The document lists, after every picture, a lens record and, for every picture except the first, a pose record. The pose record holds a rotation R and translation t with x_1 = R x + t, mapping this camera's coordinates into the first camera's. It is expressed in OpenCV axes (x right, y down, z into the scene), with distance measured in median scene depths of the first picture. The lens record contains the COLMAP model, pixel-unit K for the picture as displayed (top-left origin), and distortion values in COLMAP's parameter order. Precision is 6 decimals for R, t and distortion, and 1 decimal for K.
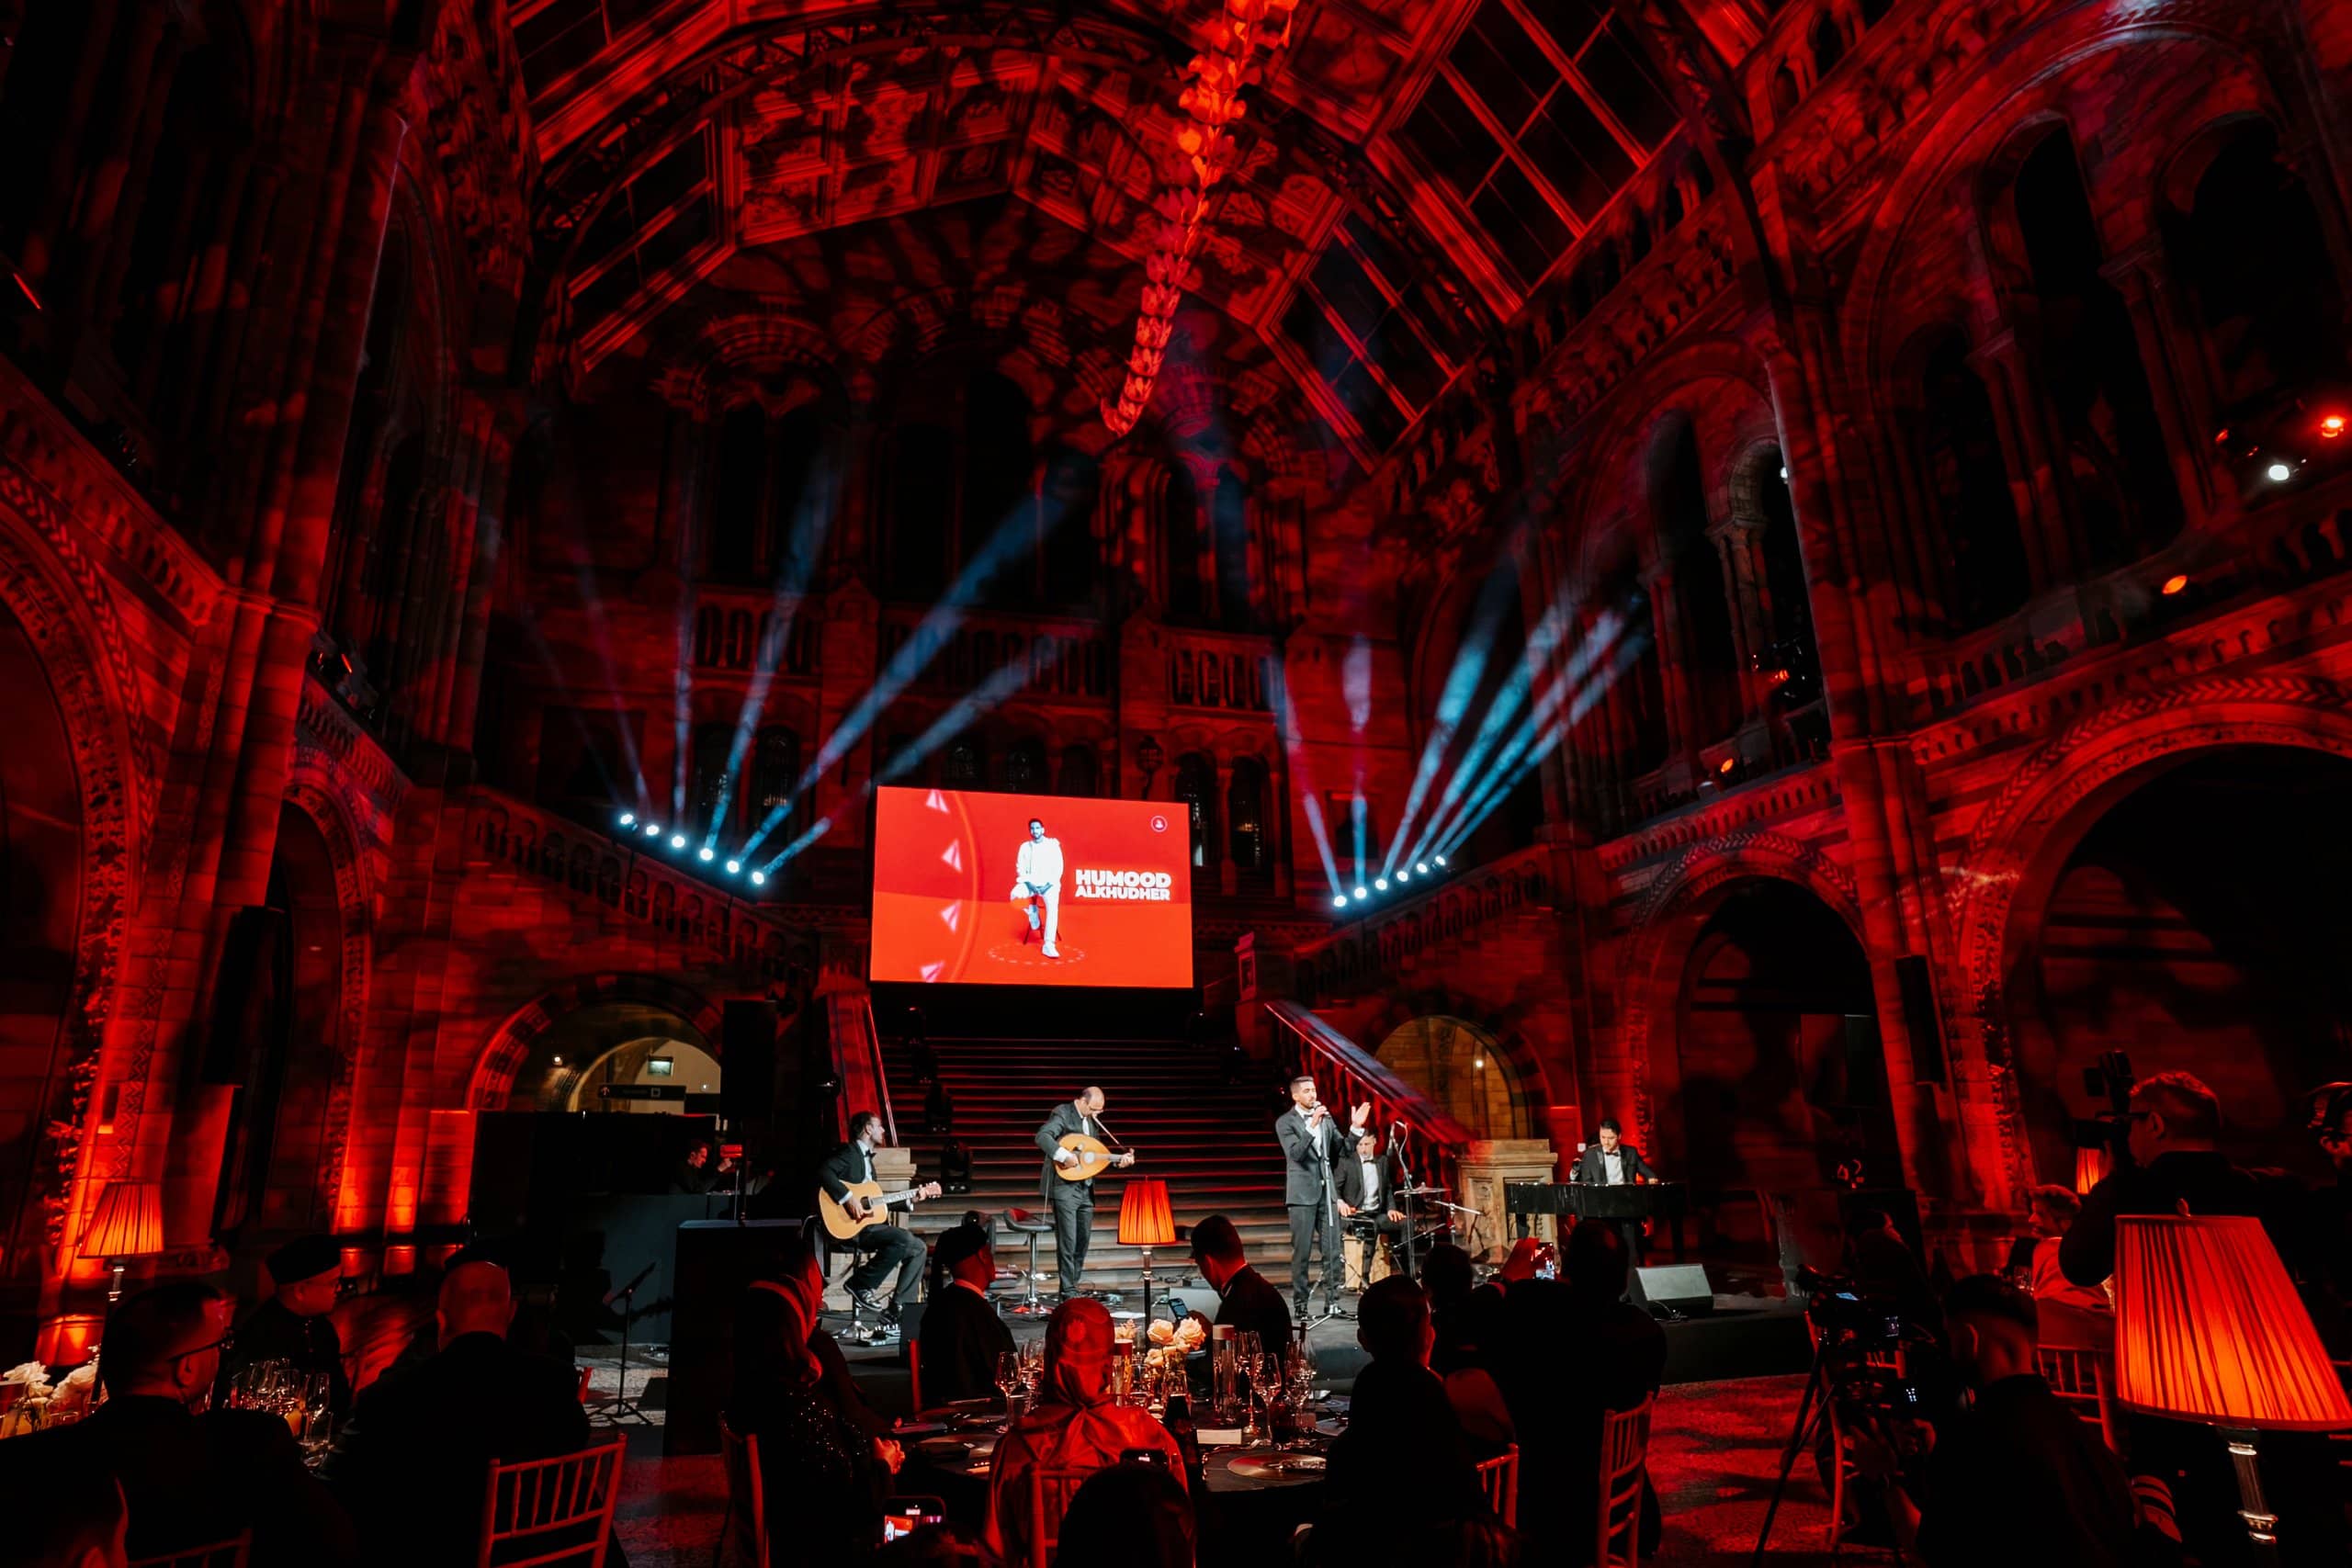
lens RADIAL K [[1283.8, 0, 1124.4], [0, 1283.8, 784.5], [0, 0, 1]] dist [-0.075304, 0.041364]
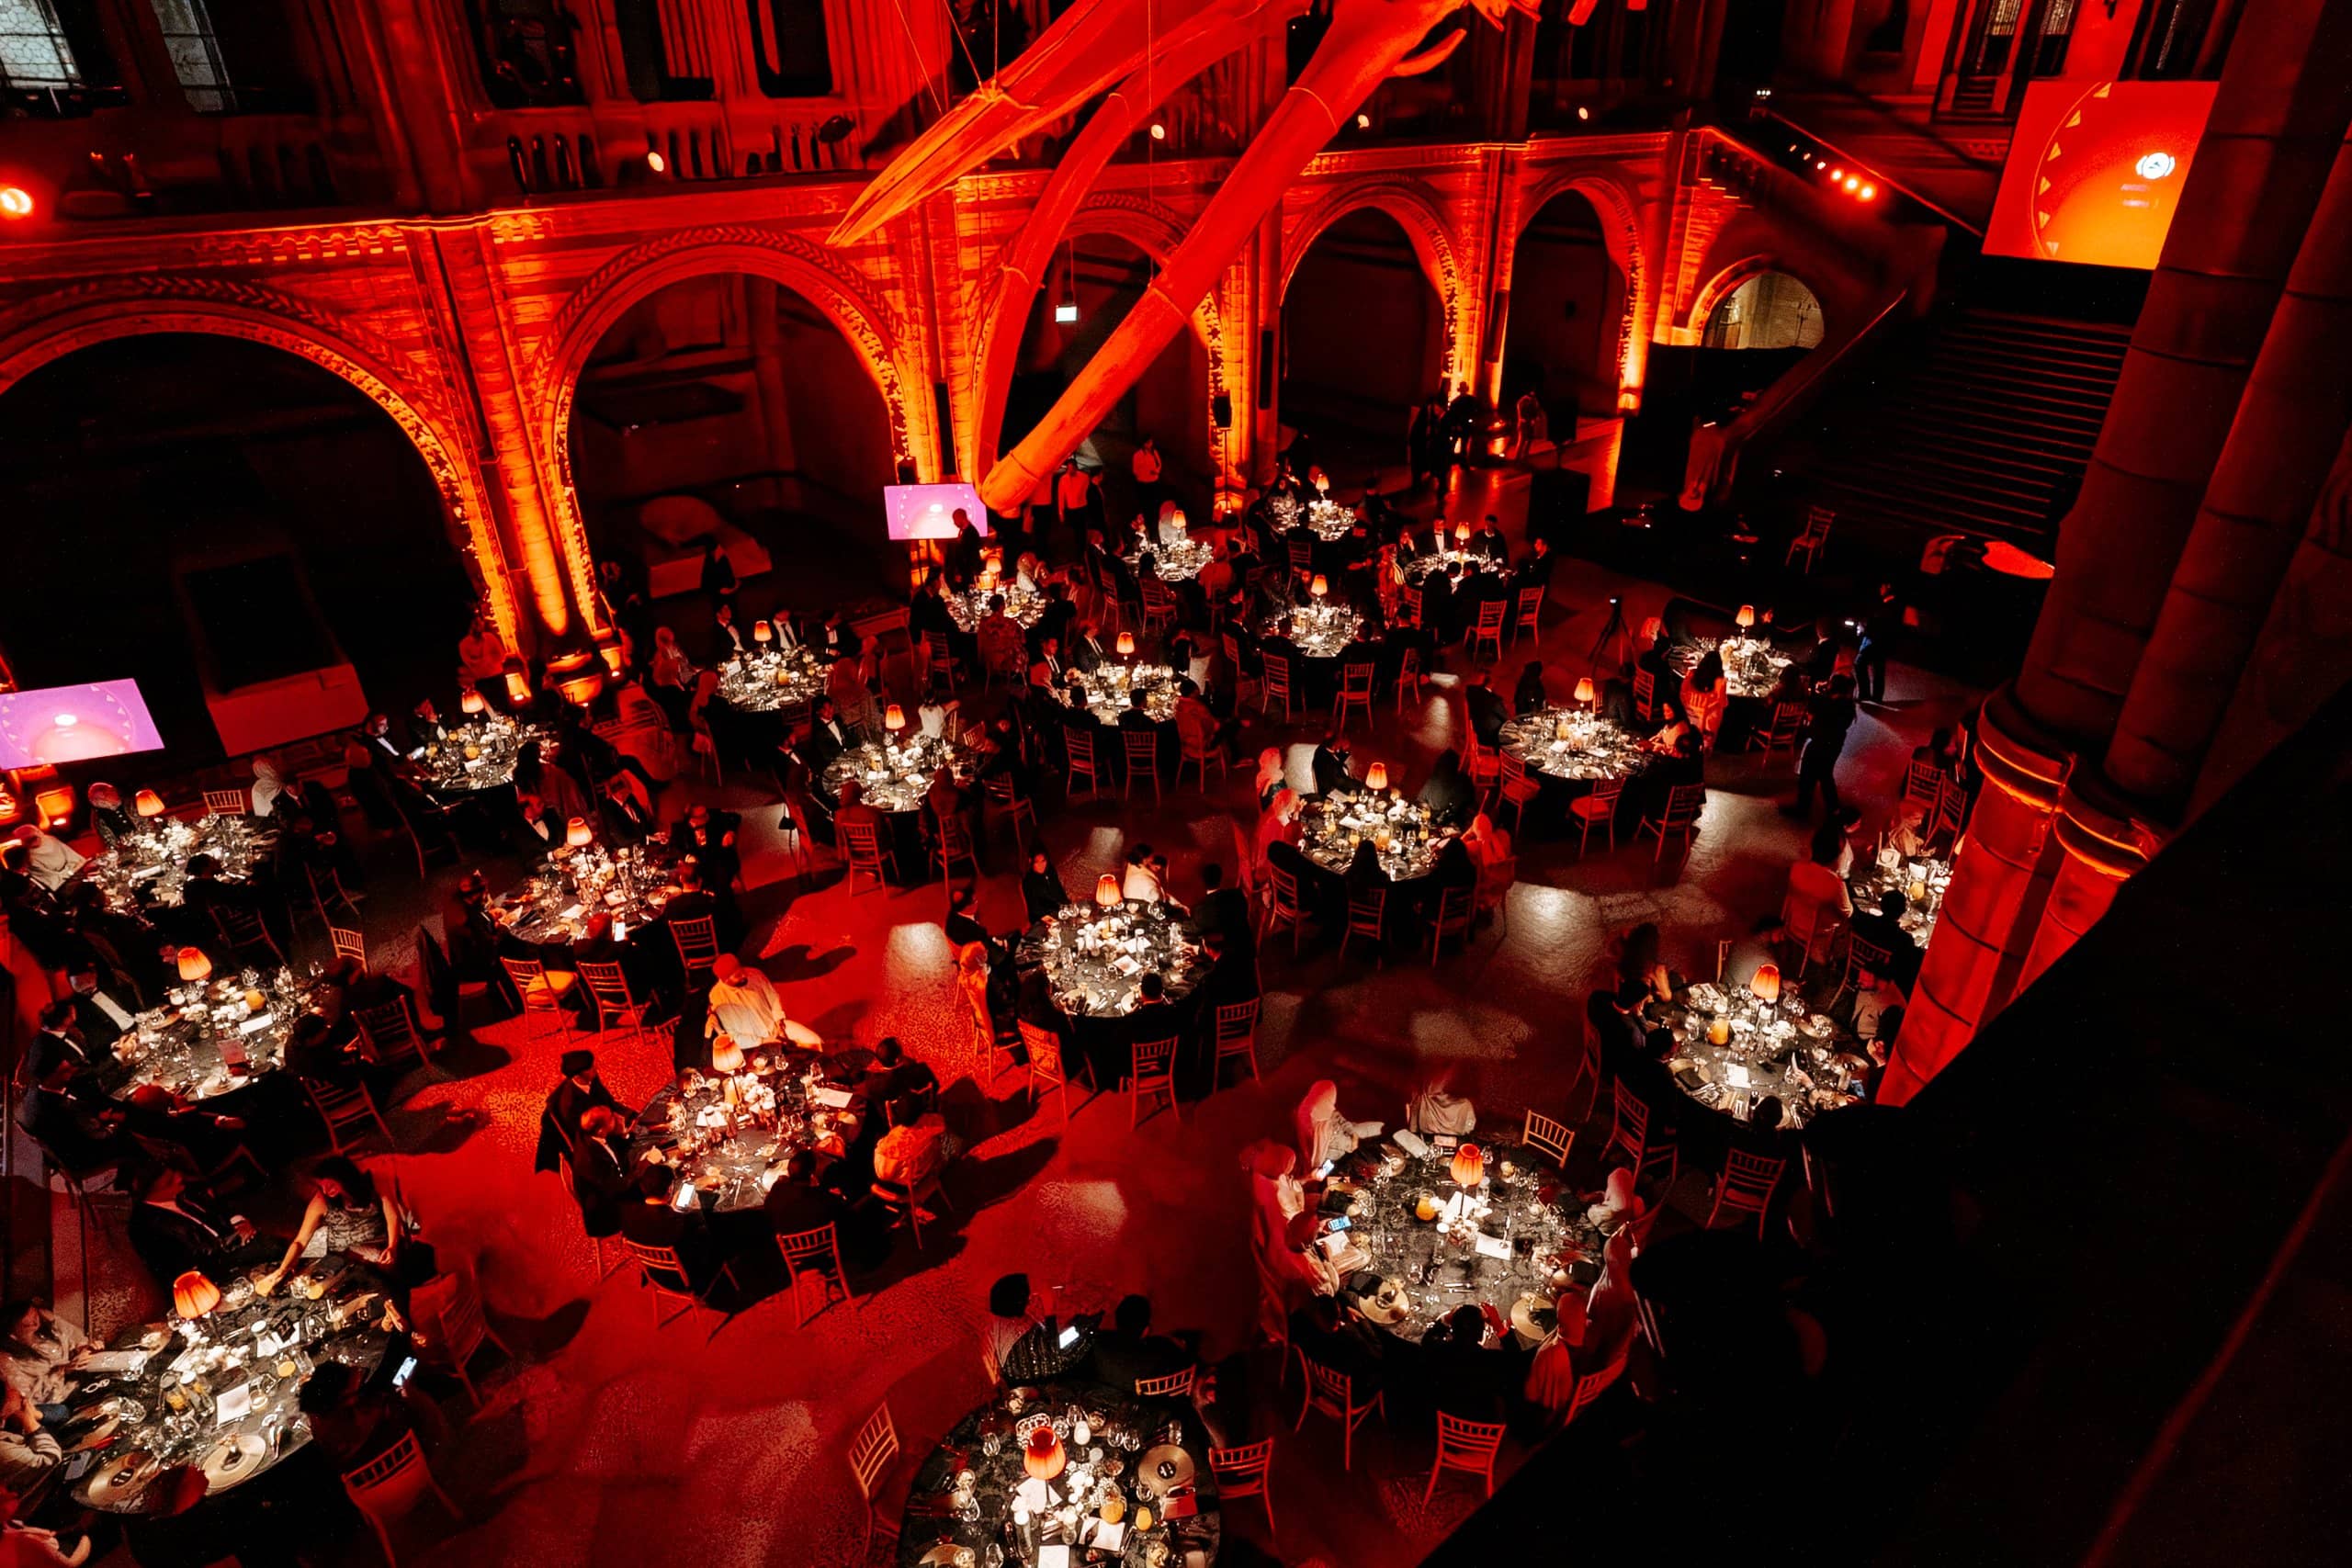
lens RADIAL K [[1321.1, 0, 1177.5], [0, 1321.1, 783.8], [0, 0, 1]] dist [-0.054265, 0.042138]
pose [[0.397956, 0.454932, -0.796661, 0.920828], [0.251560, 0.780988, 0.571643, -0.461264], [0.882241, -0.427896, 0.196356, -0.287928]]
